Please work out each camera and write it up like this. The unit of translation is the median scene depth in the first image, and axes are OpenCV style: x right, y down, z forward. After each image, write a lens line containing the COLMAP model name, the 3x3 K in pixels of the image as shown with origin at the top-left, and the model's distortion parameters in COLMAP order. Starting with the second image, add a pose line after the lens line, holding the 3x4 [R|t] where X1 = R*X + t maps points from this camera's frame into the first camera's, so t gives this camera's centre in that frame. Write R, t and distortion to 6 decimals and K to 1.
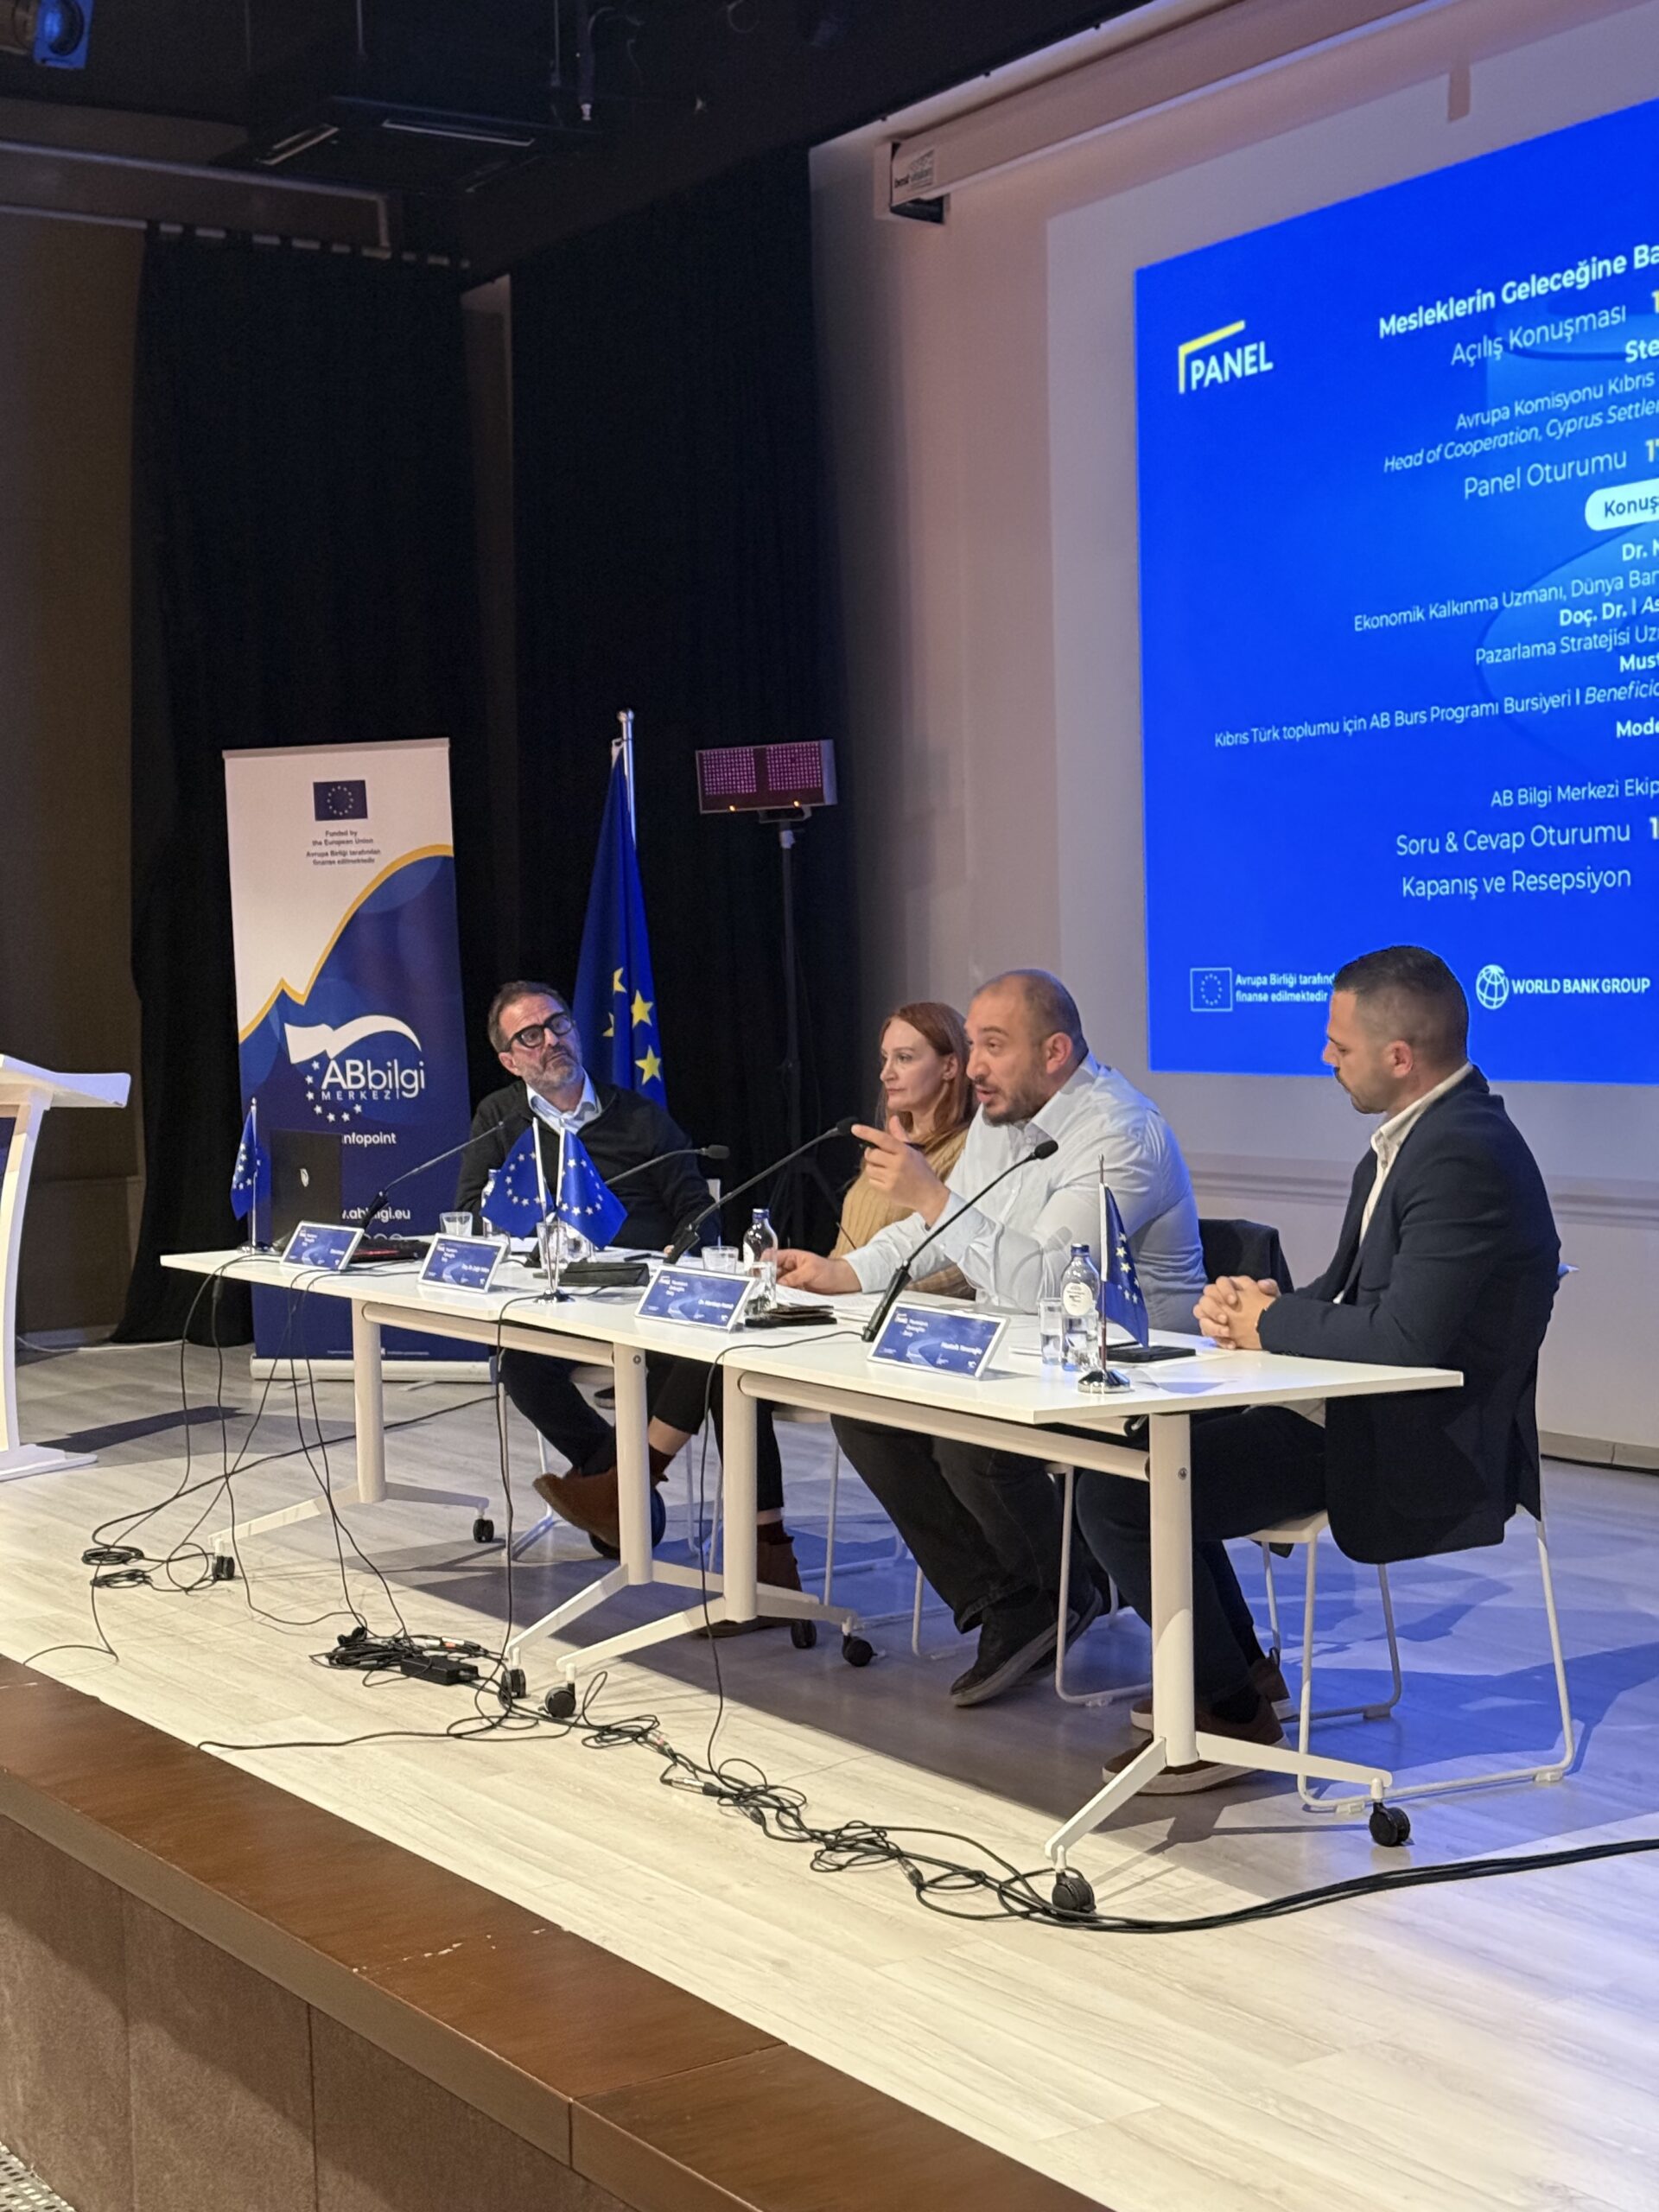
lens RADIAL K [[3067.5, 0, 835.6], [0, 3067.5, 1115.6], [0, 0, 1]] dist [0.062340, 0.000000]
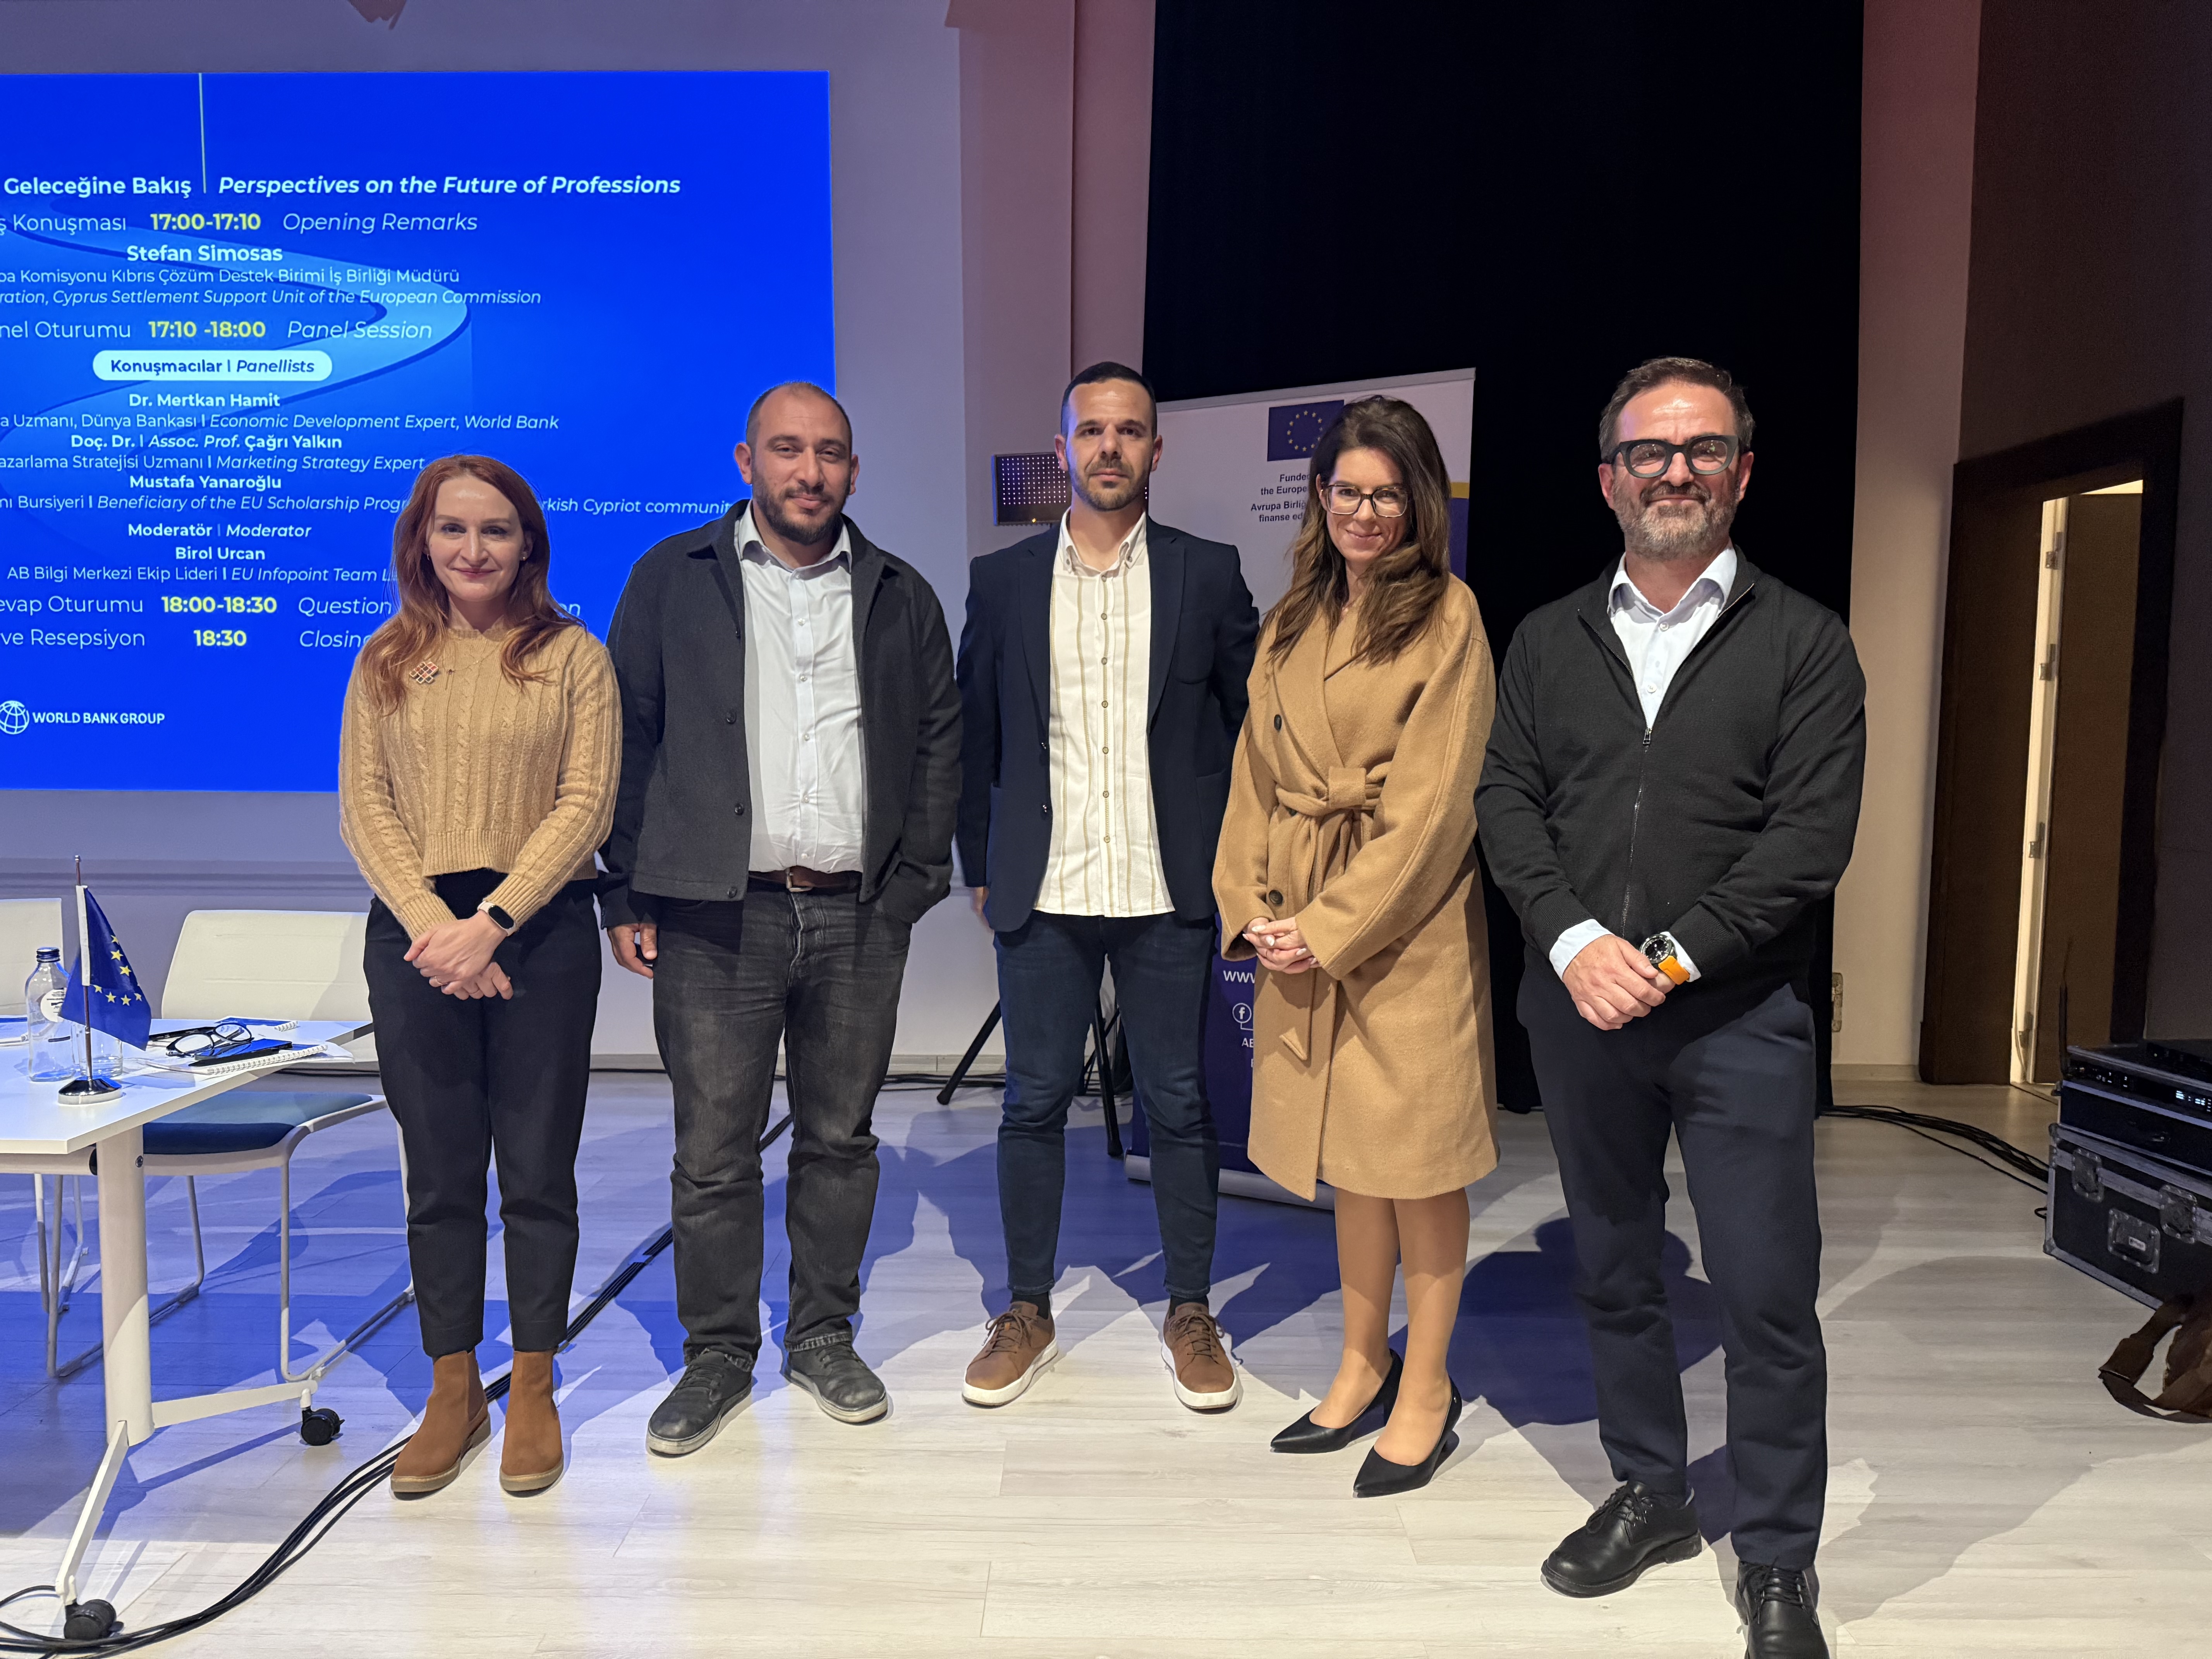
lens RADIAL K [[1580.4, 0, 1104.8], [0, 1580.4, 816.6], [0, 0, 1]] dist [0.003515, -0.002990]
pose [[0.567340, -0.022182, 0.823185, -0.078953], [0.022133, 0.999687, 0.011684, 0.002476], [-0.823186, 0.011590, 0.567654, 0.253121]]
